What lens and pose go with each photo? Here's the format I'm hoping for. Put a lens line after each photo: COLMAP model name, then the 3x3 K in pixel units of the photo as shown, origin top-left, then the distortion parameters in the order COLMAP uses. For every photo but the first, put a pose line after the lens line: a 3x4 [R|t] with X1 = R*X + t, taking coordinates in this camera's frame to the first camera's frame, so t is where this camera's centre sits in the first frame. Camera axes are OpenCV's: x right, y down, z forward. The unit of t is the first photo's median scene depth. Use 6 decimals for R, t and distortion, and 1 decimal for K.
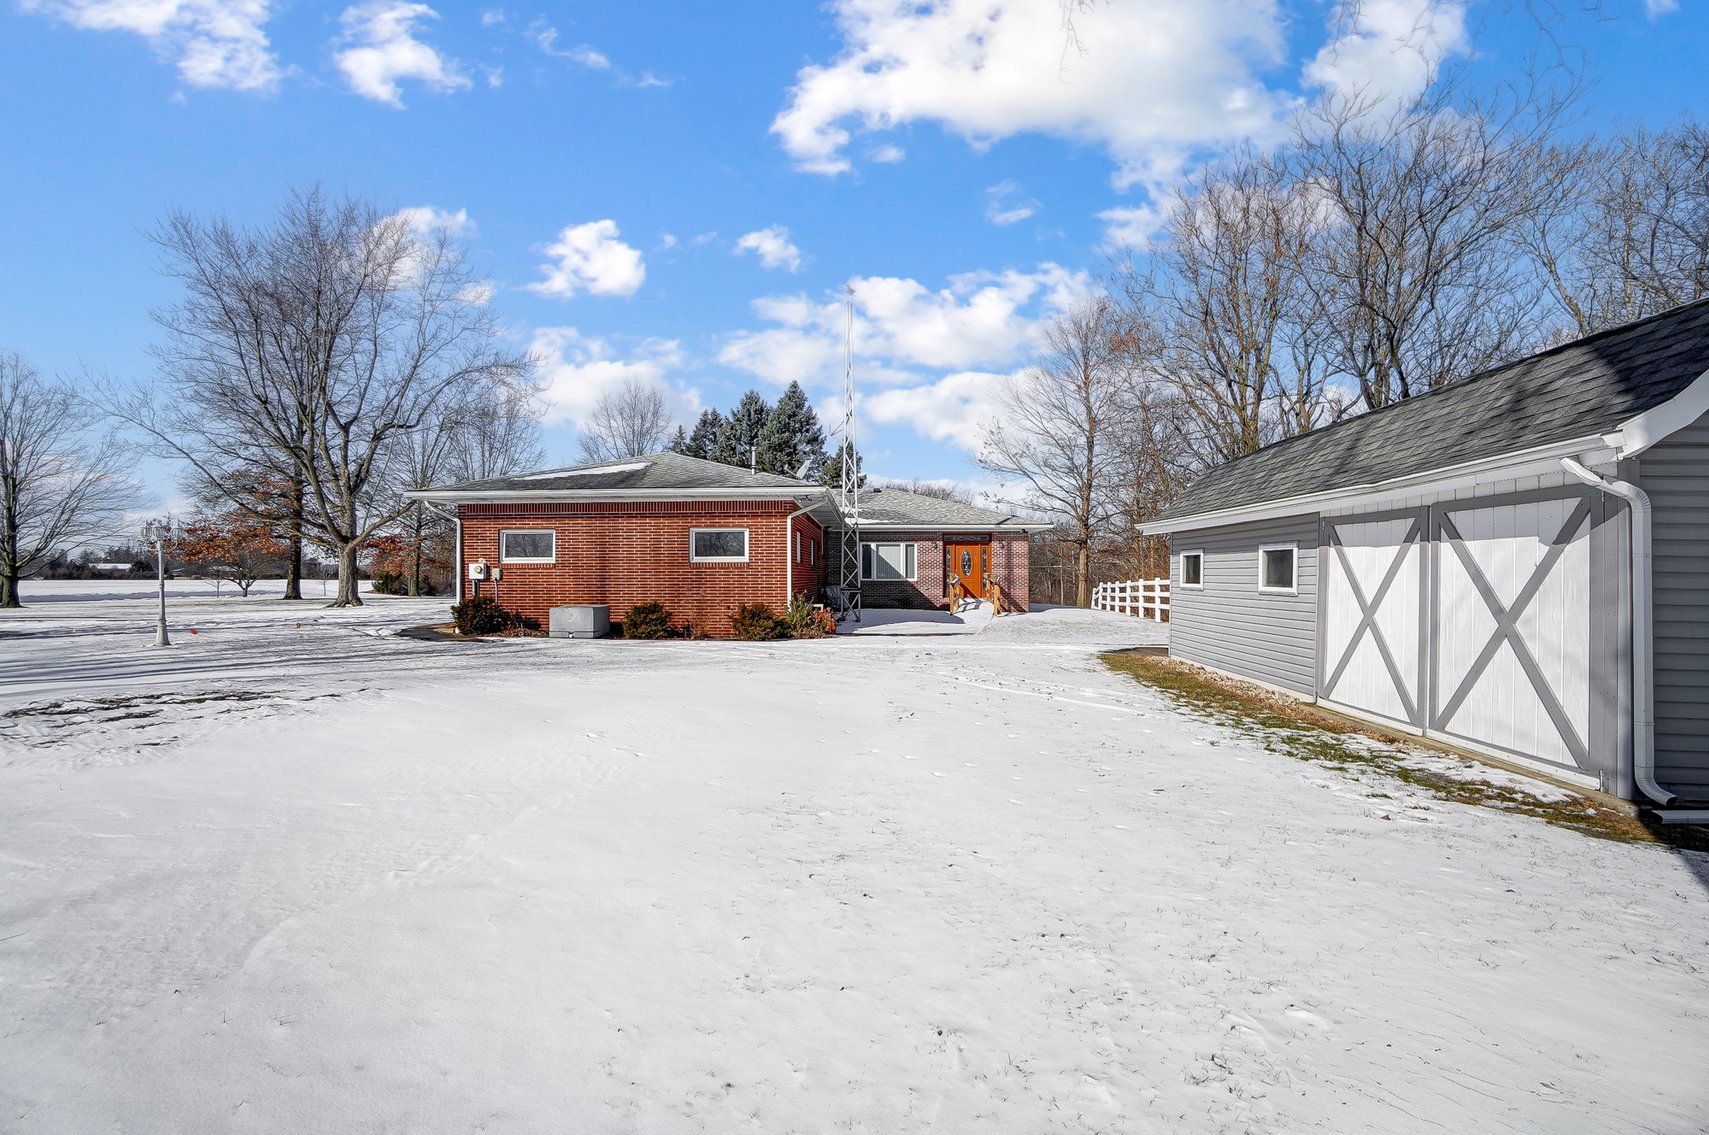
lens RADIAL K [[756.8, 0, 832.0], [0, 756.8, 566.1], [0, 0, 1]] dist [-0.062983, 0.025035]
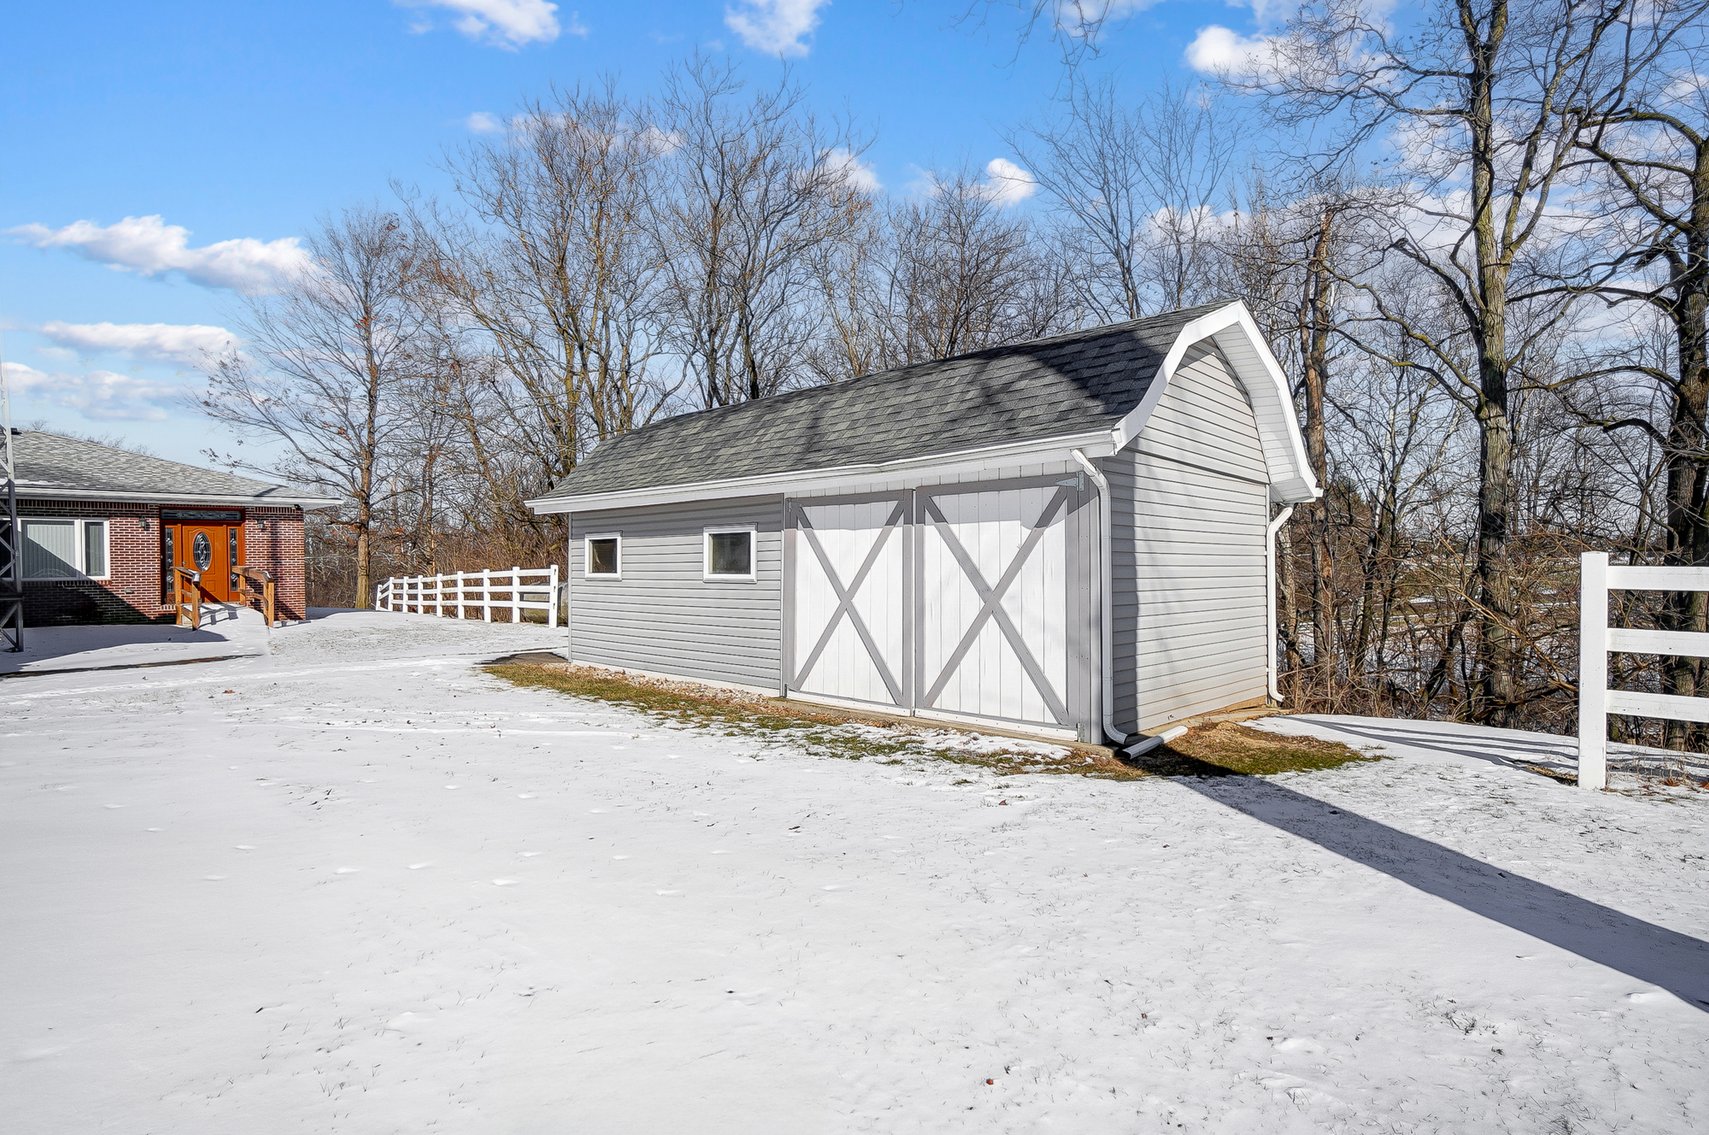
lens RADIAL K [[890.3, 0, 854.5], [0, 890.3, 567.5], [0, 0, 1]] dist [-0.048454, 0.023526]
pose [[0.652092, -0.013357, 0.758022, -0.183214], [0.004418, 0.999895, 0.013819, 0.009219], [-0.758127, -0.005662, 0.652083, 0.270307]]
